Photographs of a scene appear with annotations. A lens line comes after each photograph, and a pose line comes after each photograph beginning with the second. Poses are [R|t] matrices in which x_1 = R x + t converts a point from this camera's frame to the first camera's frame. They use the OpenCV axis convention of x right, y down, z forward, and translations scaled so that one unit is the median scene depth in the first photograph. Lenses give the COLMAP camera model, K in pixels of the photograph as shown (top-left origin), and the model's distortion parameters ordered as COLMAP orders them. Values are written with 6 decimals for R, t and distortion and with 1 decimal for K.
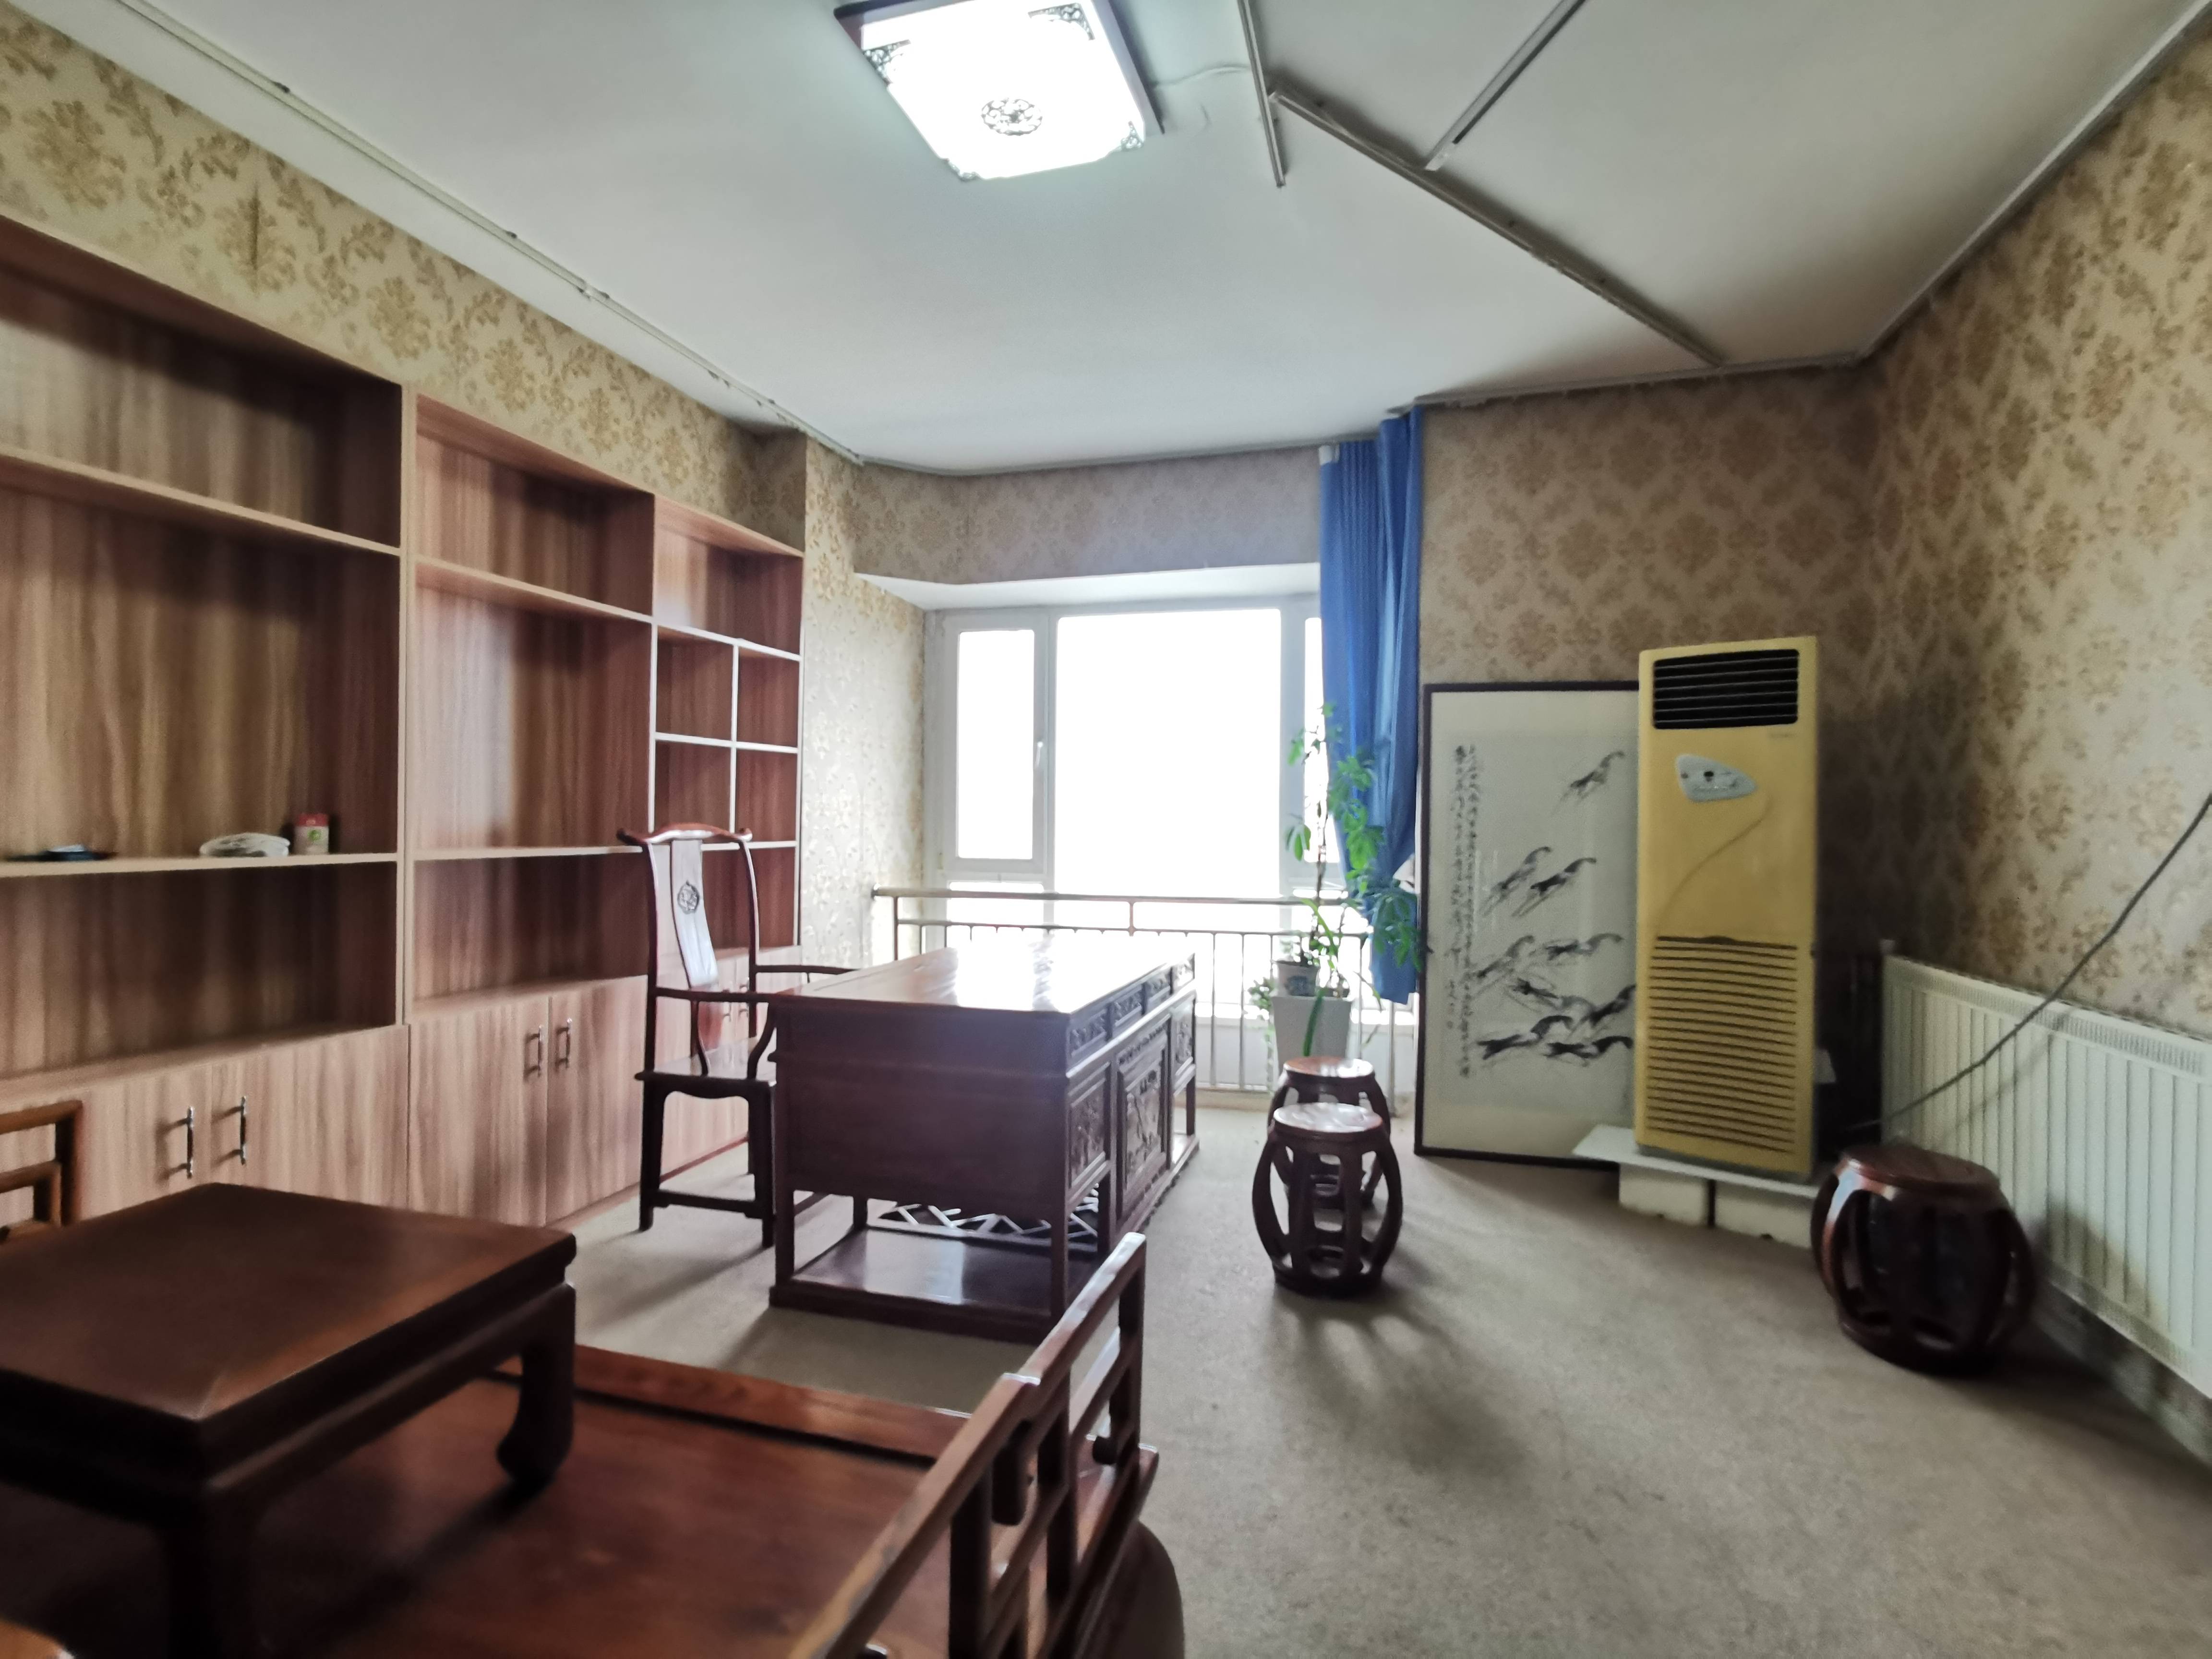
lens RADIAL K [[1057.9, 0, 1059.3], [0, 1057.9, 832.8], [0, 0, 1]] dist [-0.056099, 0.032347]
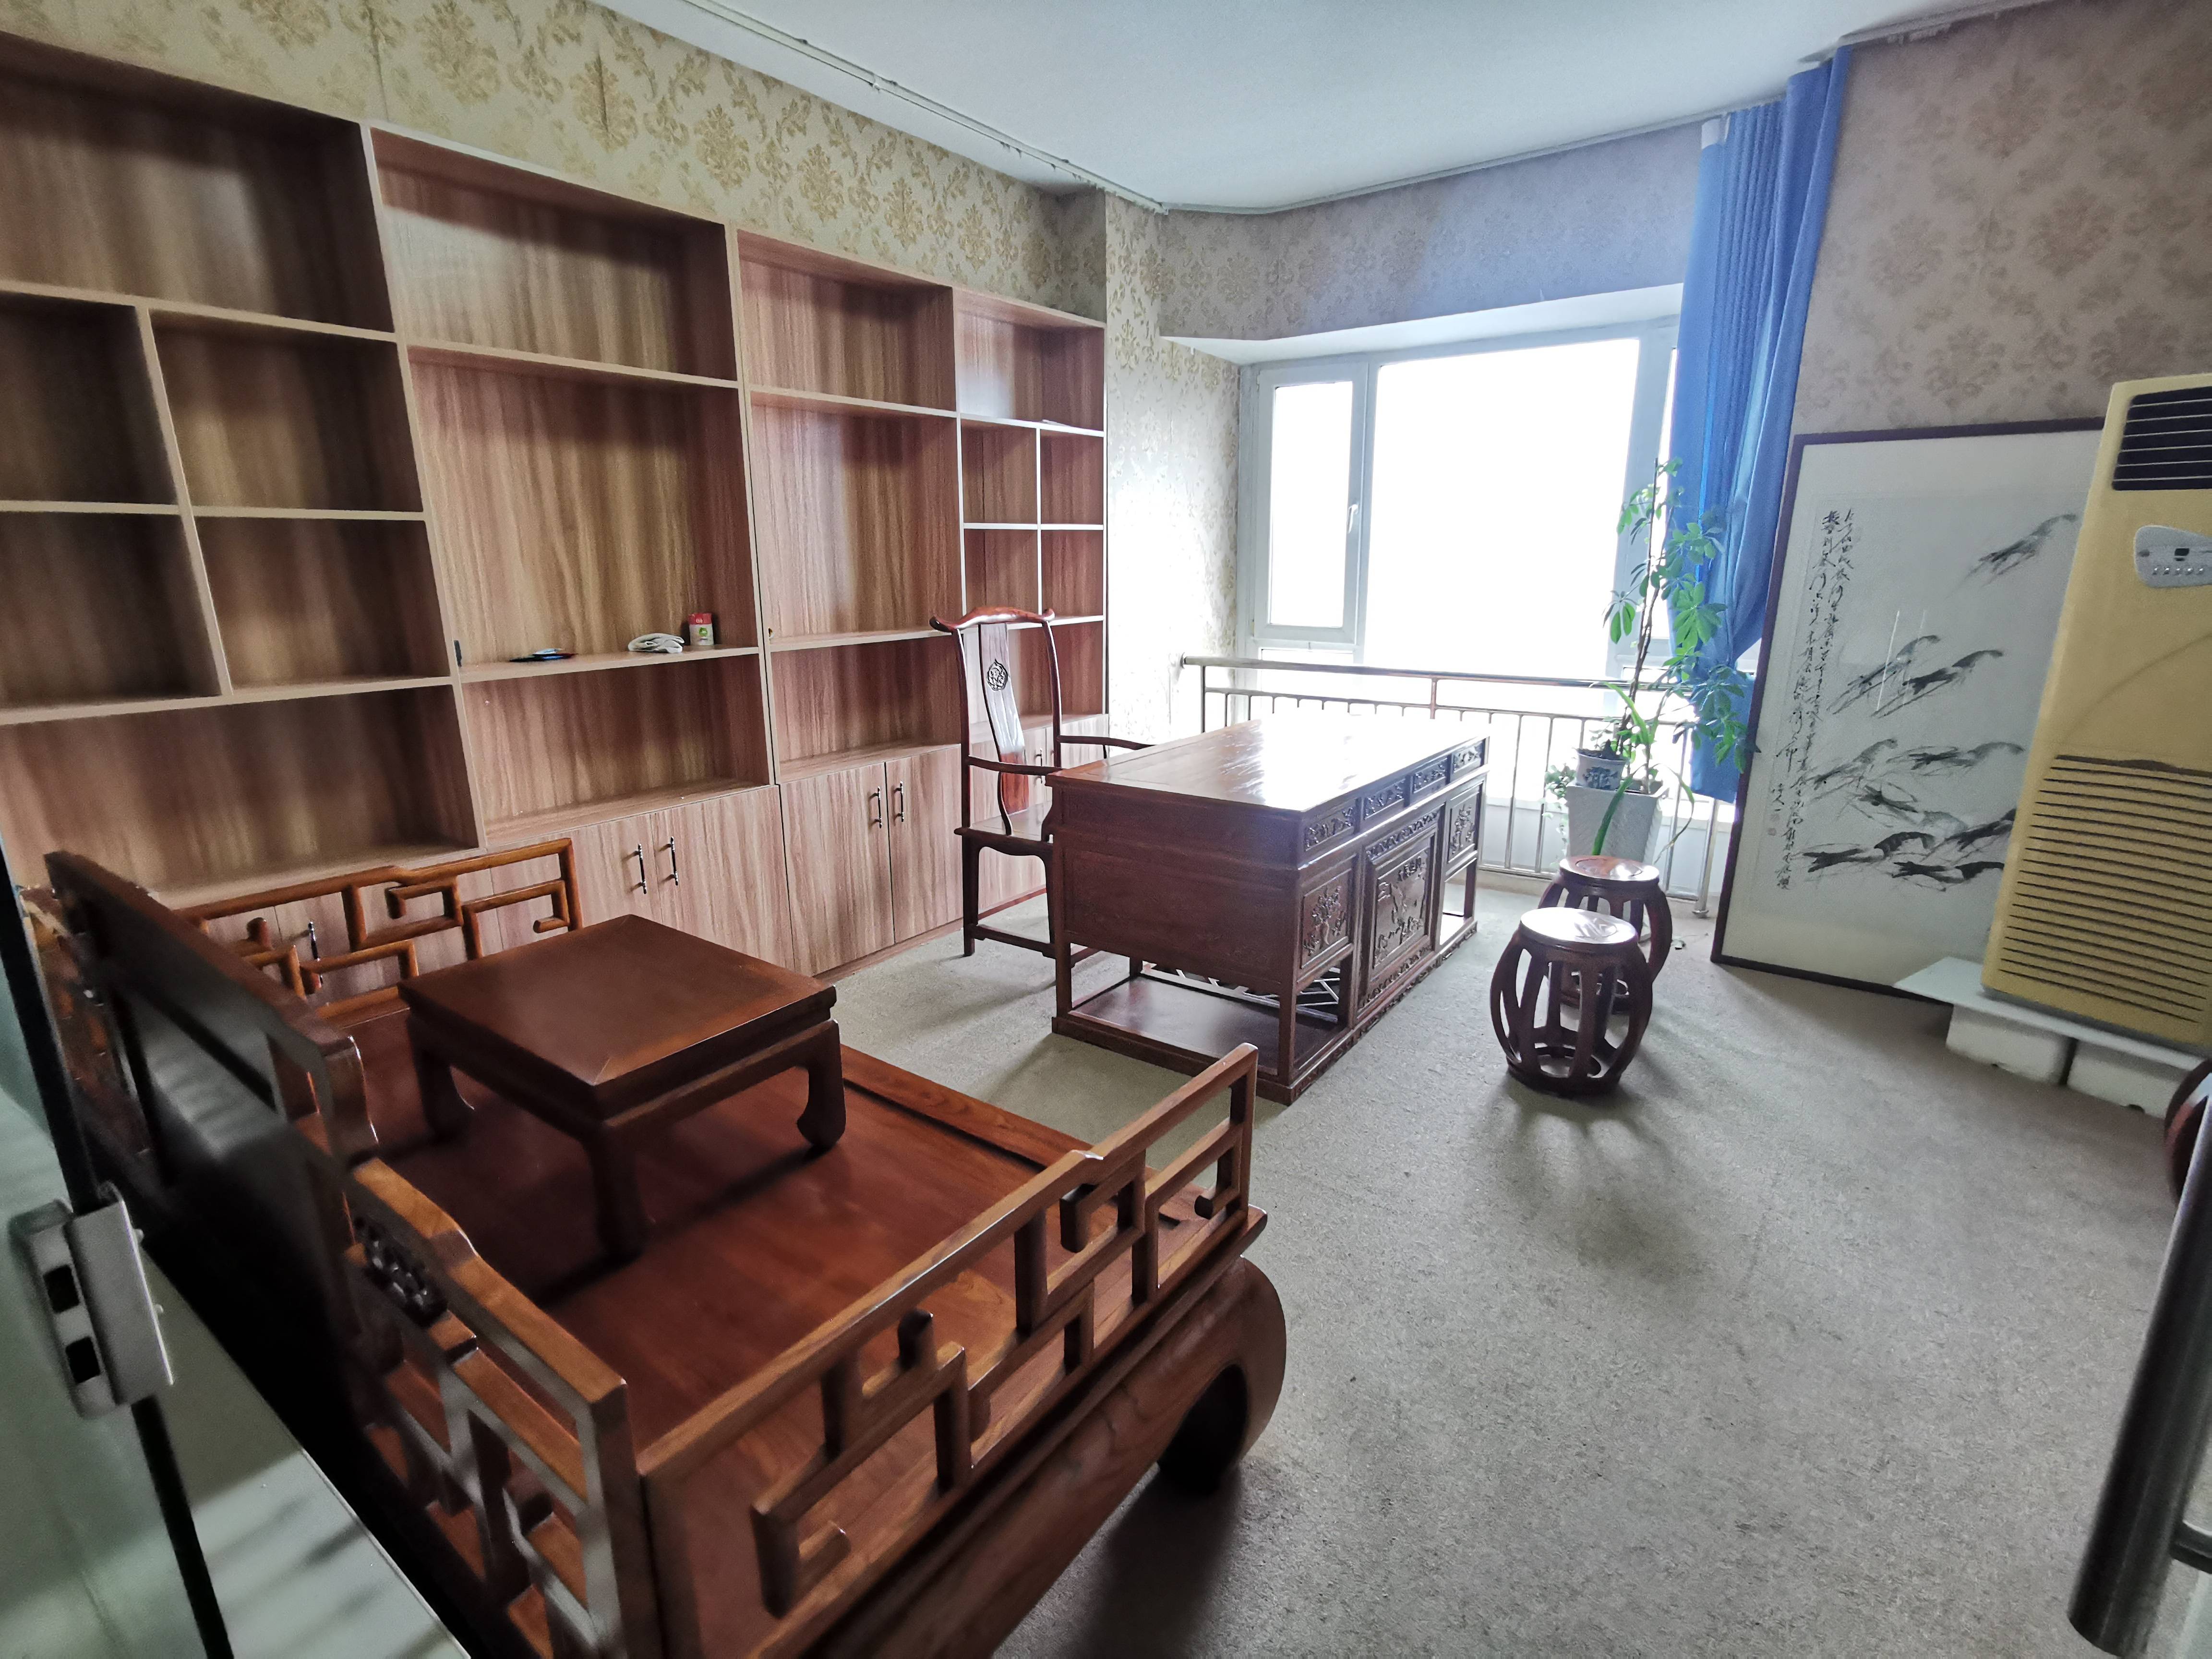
lens RADIAL K [[1057.9, 0, 1059.3], [0, 1057.9, 832.8], [0, 0, 1]] dist [-0.056099, 0.032347]
pose [[0.933891, 0.067446, -0.351138, 0.114712], [0.025211, 0.967184, 0.252825, -0.060563], [0.356667, -0.244963, 0.901544, -0.031250]]
